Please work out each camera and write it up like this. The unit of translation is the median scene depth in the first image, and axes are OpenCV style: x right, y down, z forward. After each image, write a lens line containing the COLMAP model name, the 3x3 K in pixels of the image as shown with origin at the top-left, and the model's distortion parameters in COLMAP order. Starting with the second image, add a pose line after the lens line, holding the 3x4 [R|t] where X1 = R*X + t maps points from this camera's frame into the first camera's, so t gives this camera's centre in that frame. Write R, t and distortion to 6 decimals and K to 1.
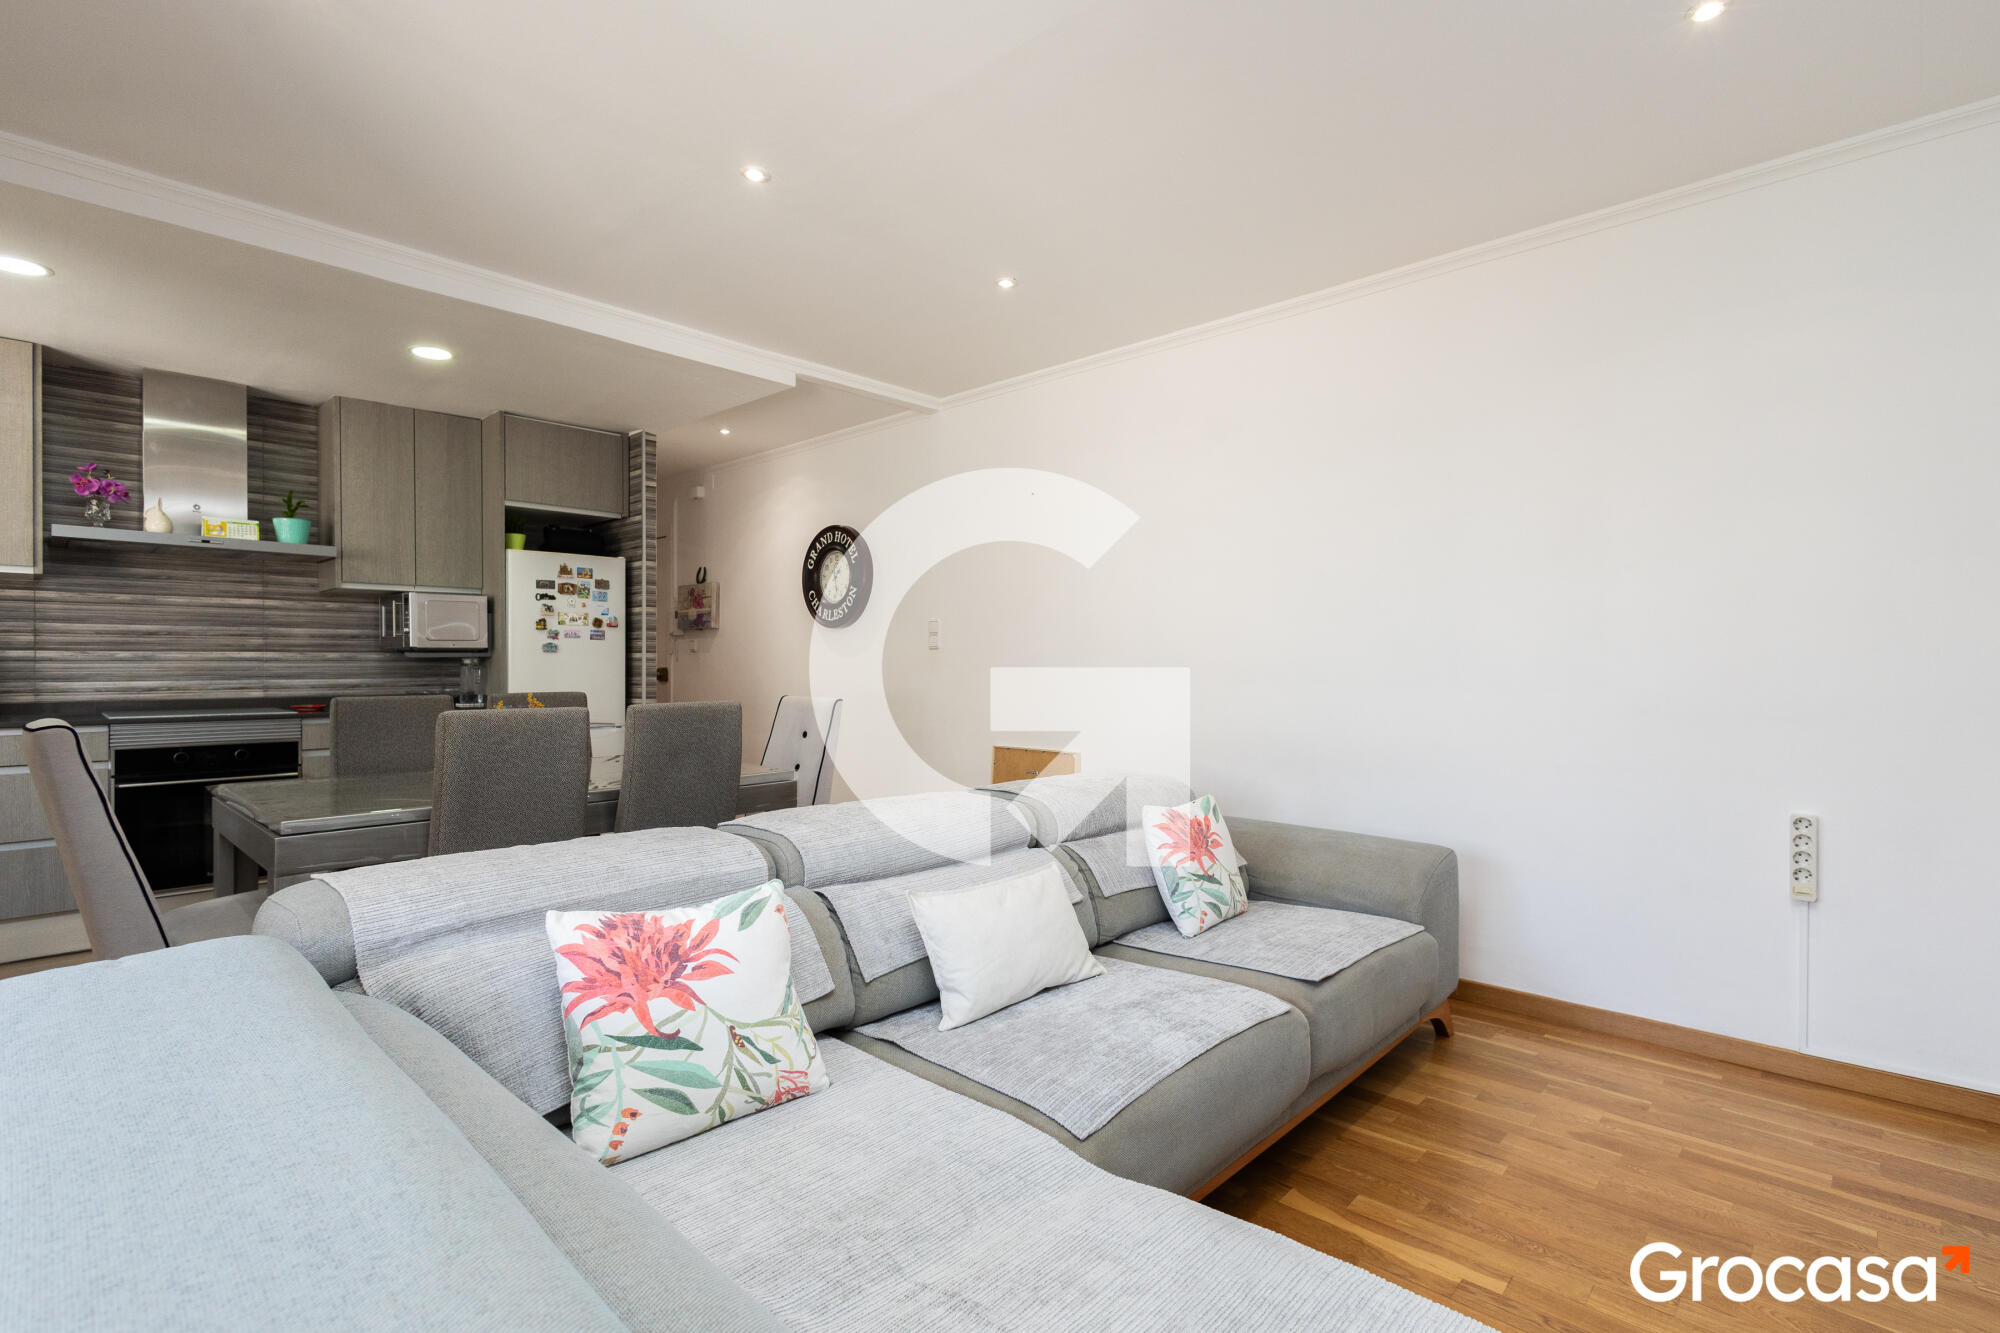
lens RADIAL K [[927.3, 0, 1012.8], [0, 927.3, 664.3], [0, 0, 1]] dist [-0.001205, 0.000282]
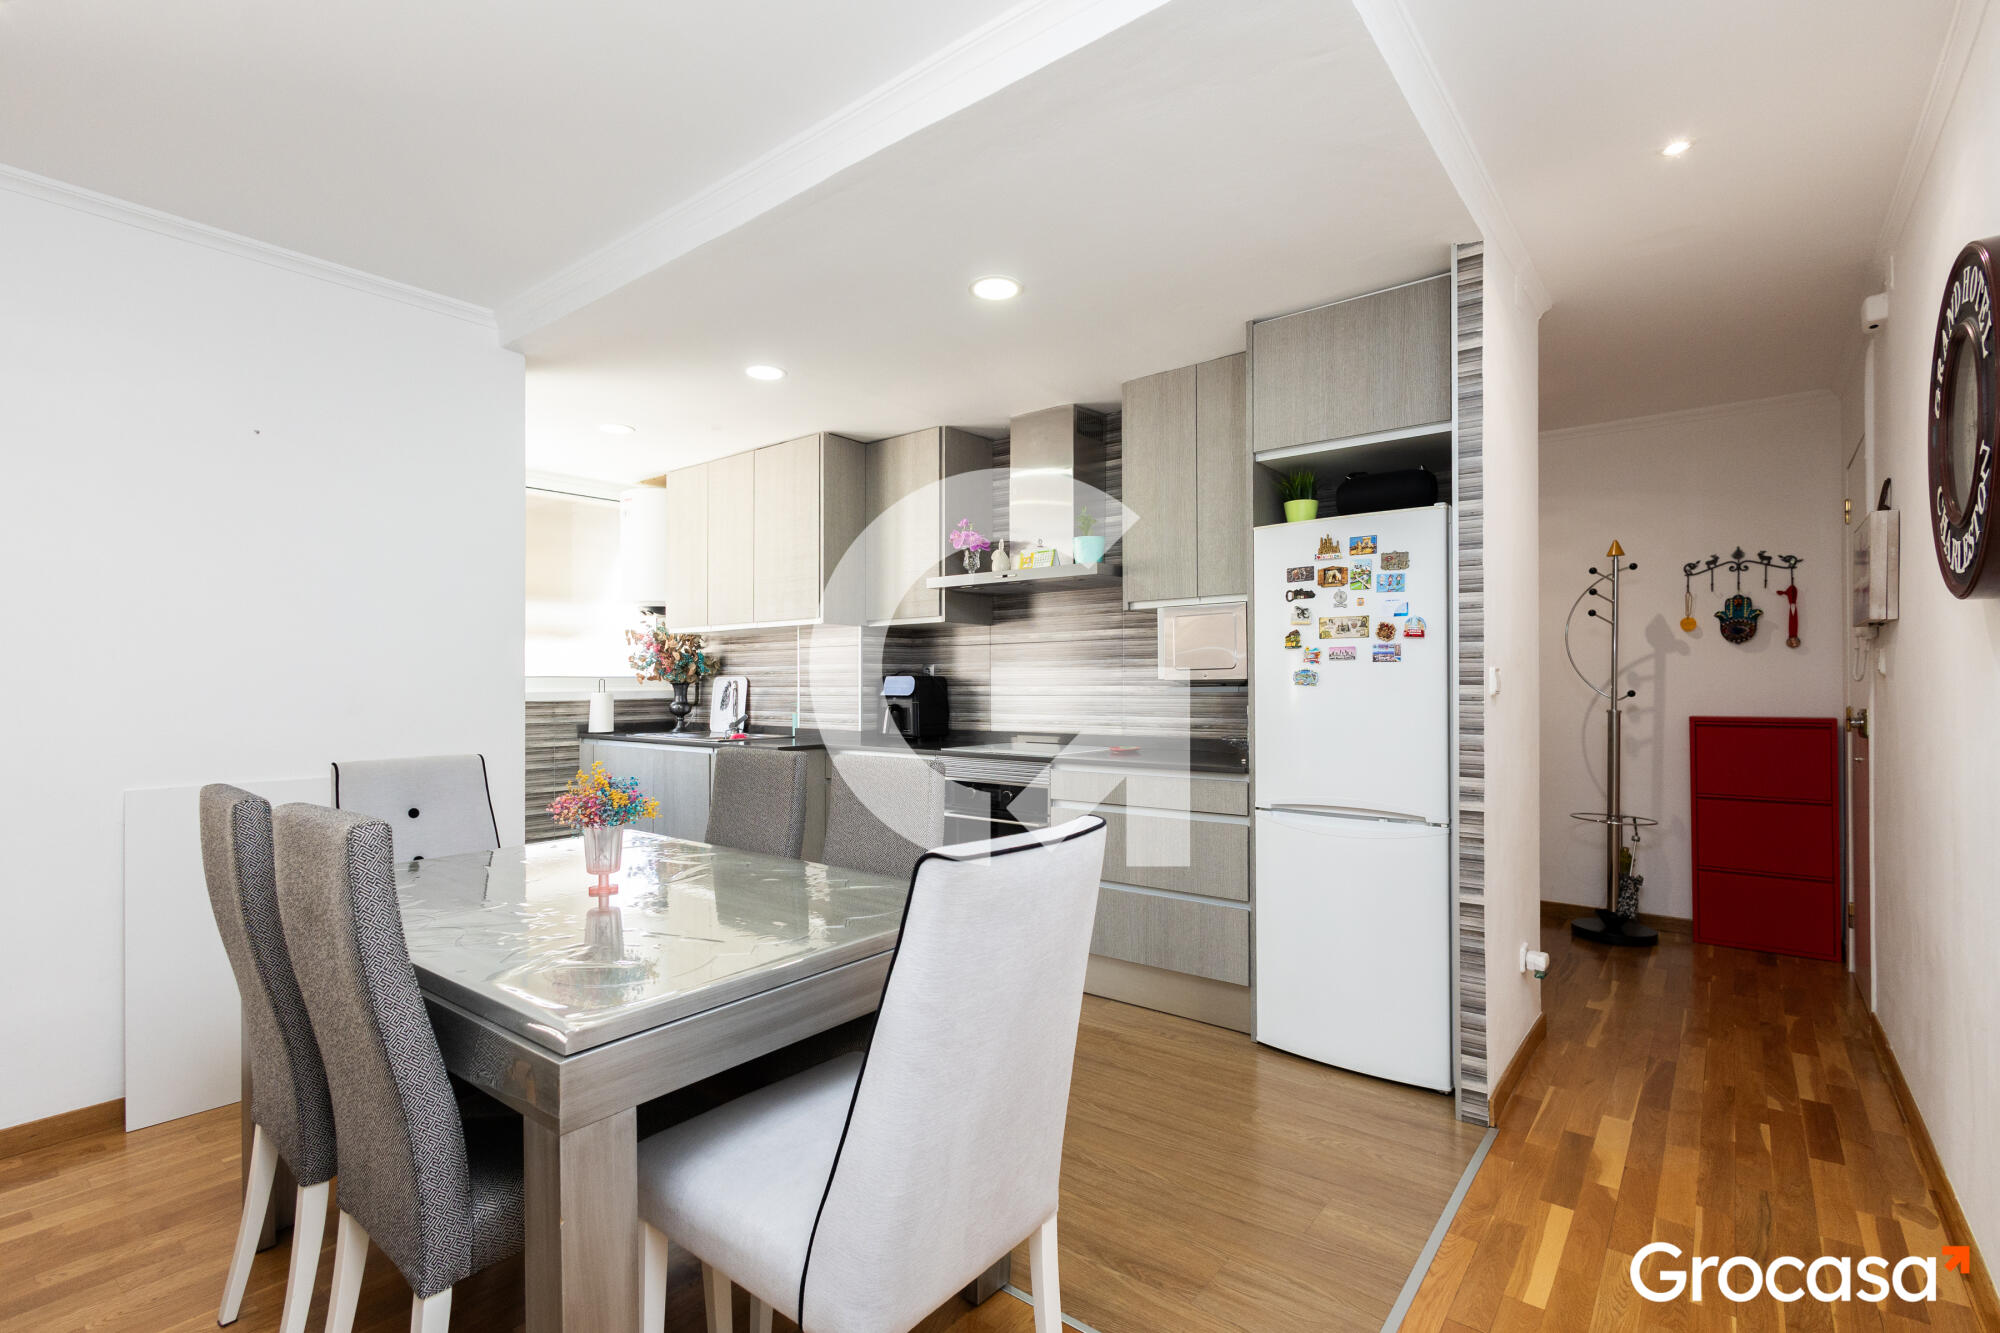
lens RADIAL K [[927.3, 0, 990.6], [0, 927.3, 680.9], [0, 0, 1]] dist [-0.001205, 0.000282]
pose [[0.061873, -0.005322, -0.998070, 0.094144], [0.001434, 0.999985, -0.005243, -0.012749], [0.998083, -0.001107, 0.061879, 0.754161]]
